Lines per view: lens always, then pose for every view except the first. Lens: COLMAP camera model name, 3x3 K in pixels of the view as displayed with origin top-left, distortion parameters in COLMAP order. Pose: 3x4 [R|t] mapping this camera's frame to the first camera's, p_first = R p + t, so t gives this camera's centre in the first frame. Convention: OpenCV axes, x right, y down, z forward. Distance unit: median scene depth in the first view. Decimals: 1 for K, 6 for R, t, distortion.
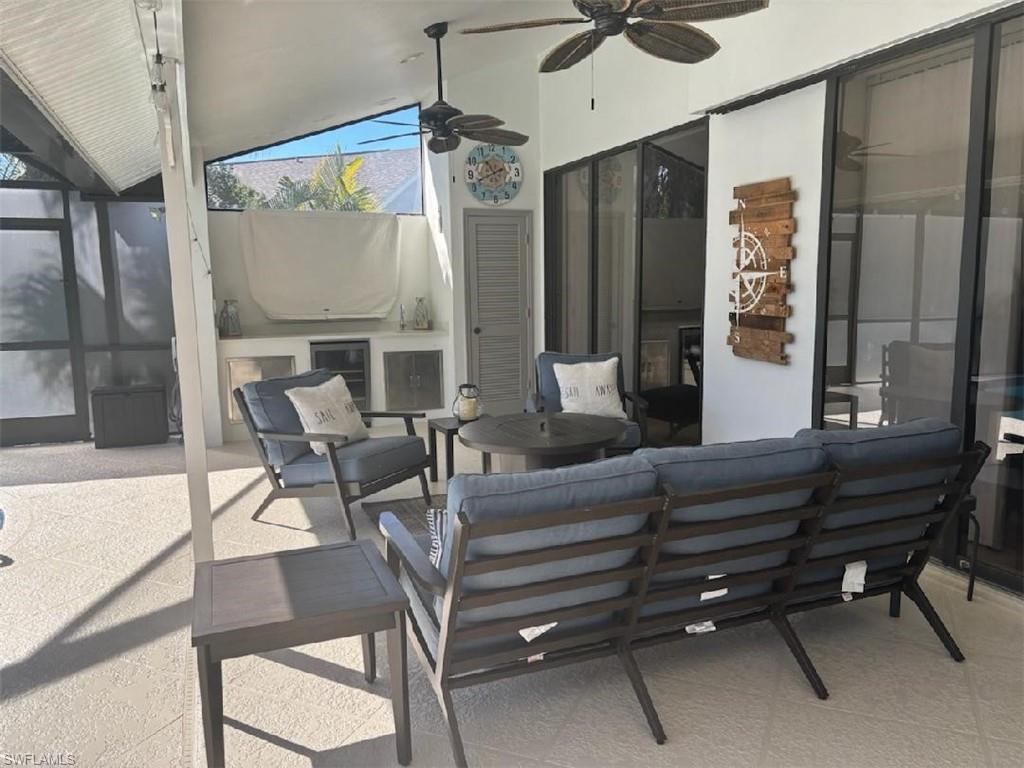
lens RADIAL K [[768.5, 0, 508.9], [0, 768.5, 382.2], [0, 0, 1]] dist [0.079589, -0.018616]
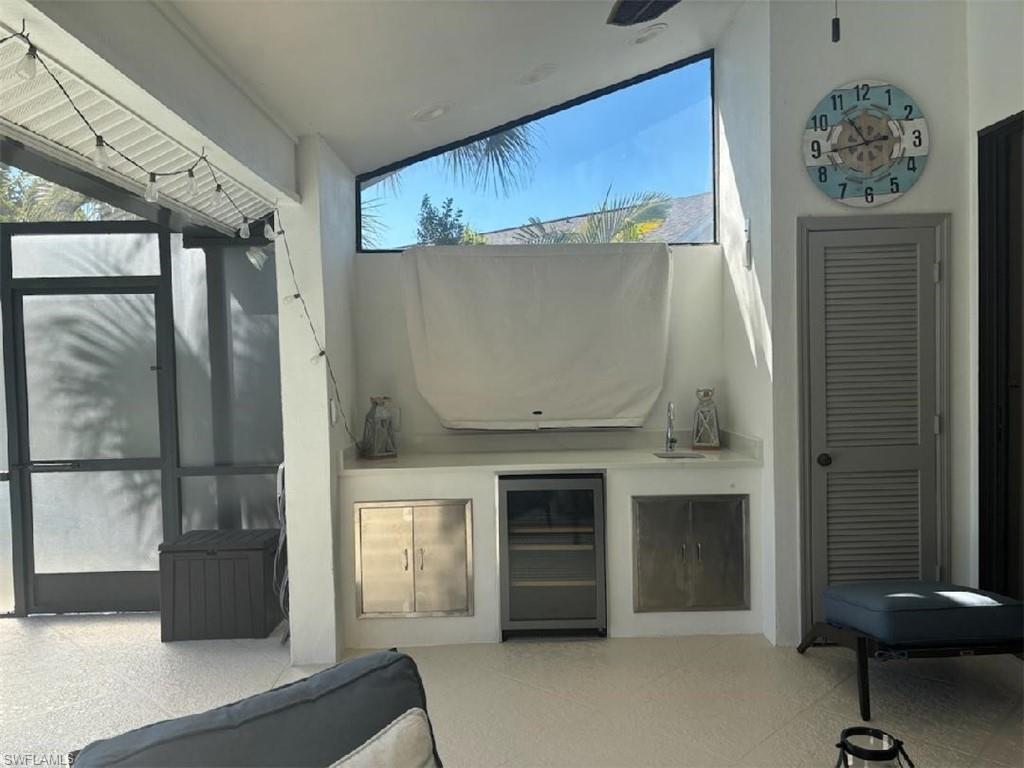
lens RADIAL K [[768.5, 0, 509.9], [0, 768.5, 381.5], [0, 0, 1]] dist [0.079589, -0.018616]
pose [[0.935362, 0.003428, -0.353674, -0.053741], [-0.035433, 0.995831, -0.084058, -0.068698], [0.351912, 0.091157, 0.931584, 0.464428]]
